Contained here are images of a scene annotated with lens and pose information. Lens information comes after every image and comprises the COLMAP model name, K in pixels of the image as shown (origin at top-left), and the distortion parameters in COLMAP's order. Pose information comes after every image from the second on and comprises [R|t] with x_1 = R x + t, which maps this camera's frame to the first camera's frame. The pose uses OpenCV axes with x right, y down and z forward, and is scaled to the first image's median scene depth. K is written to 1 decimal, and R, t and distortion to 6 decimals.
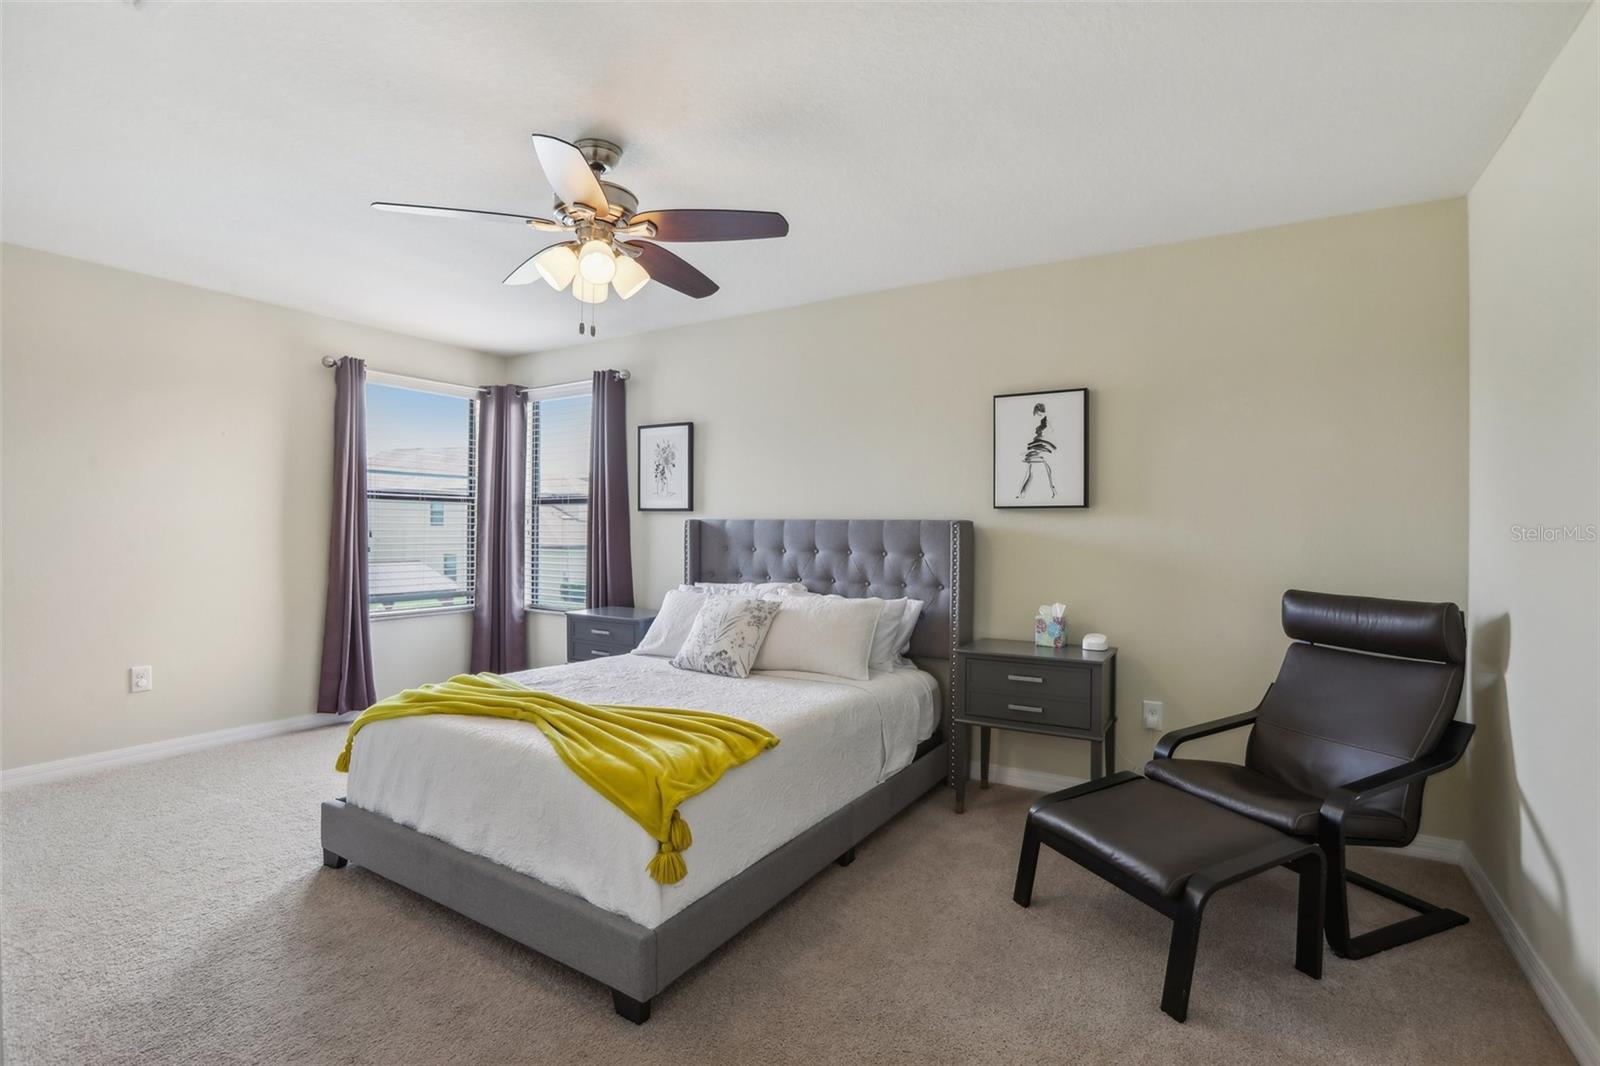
lens RADIAL K [[753.5, 0, 776.4], [0, 753.5, 538.6], [0, 0, 1]] dist [-0.042942, 0.019580]
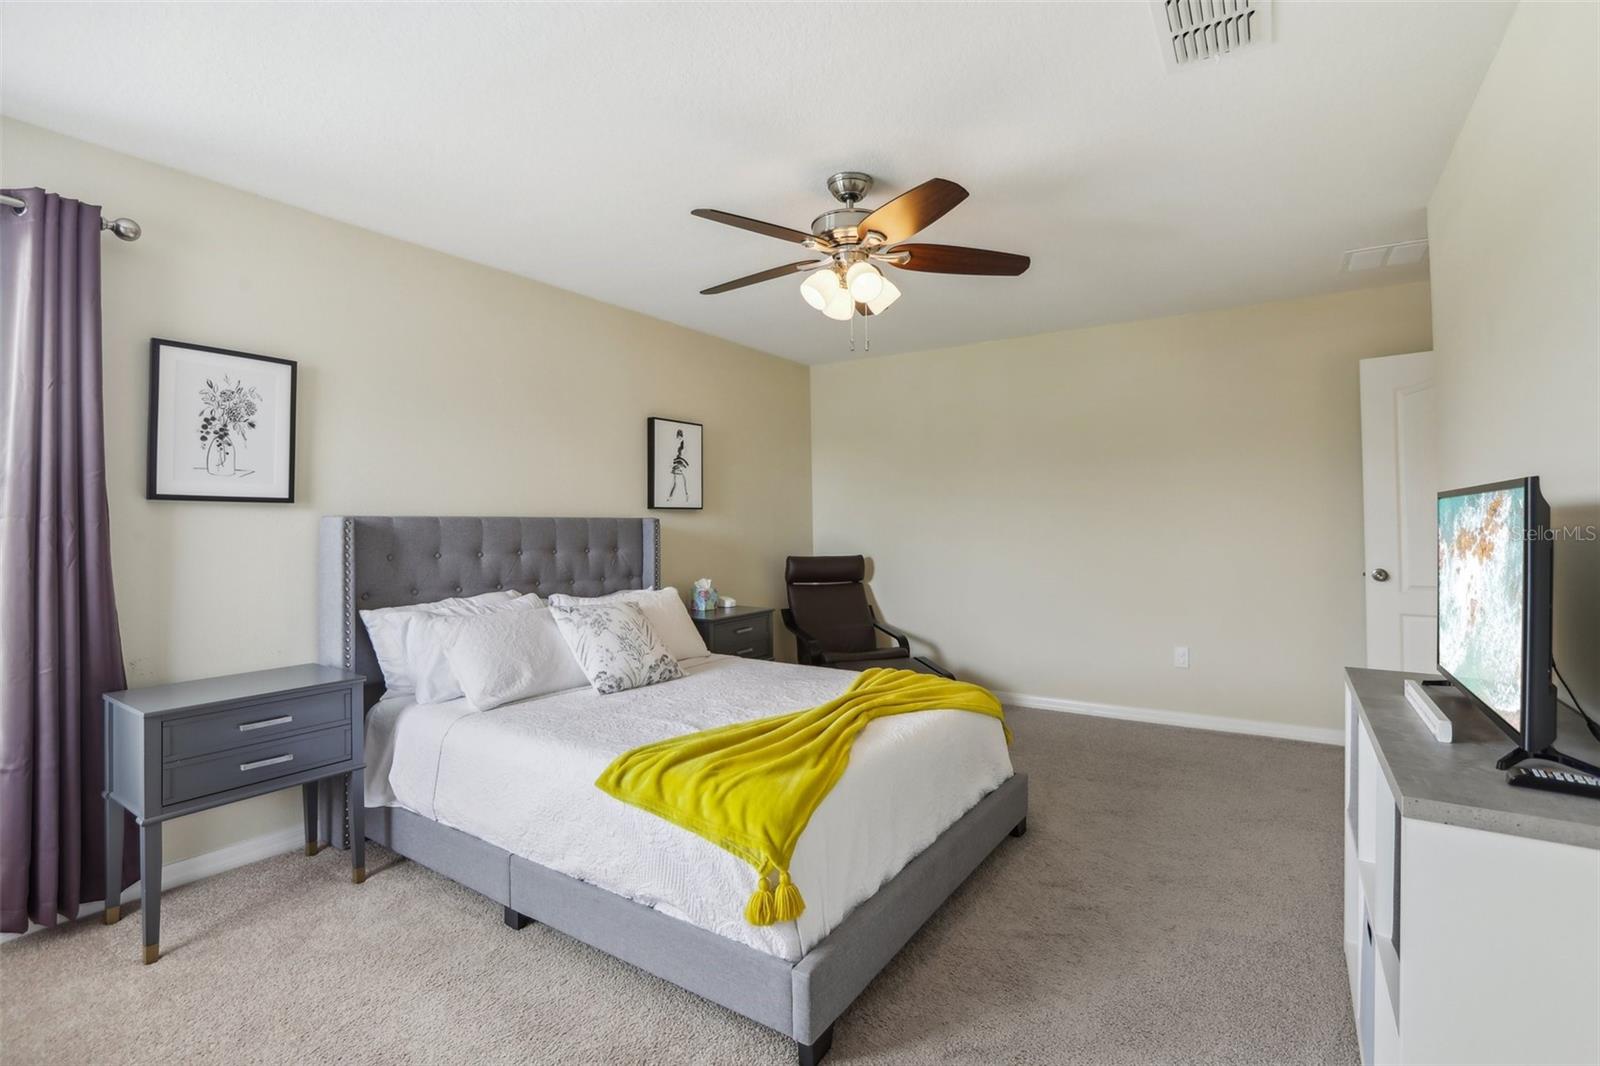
lens RADIAL K [[733.7, 0, 822.2], [0, 733.7, 529.3], [0, 0, 1]] dist [-0.033557, 0.019052]
pose [[0.042021, -0.014719, 0.999008, -0.830213], [0.016636, 0.999763, 0.014030, -0.018154], [-0.998978, 0.016030, 0.042256, 0.632008]]
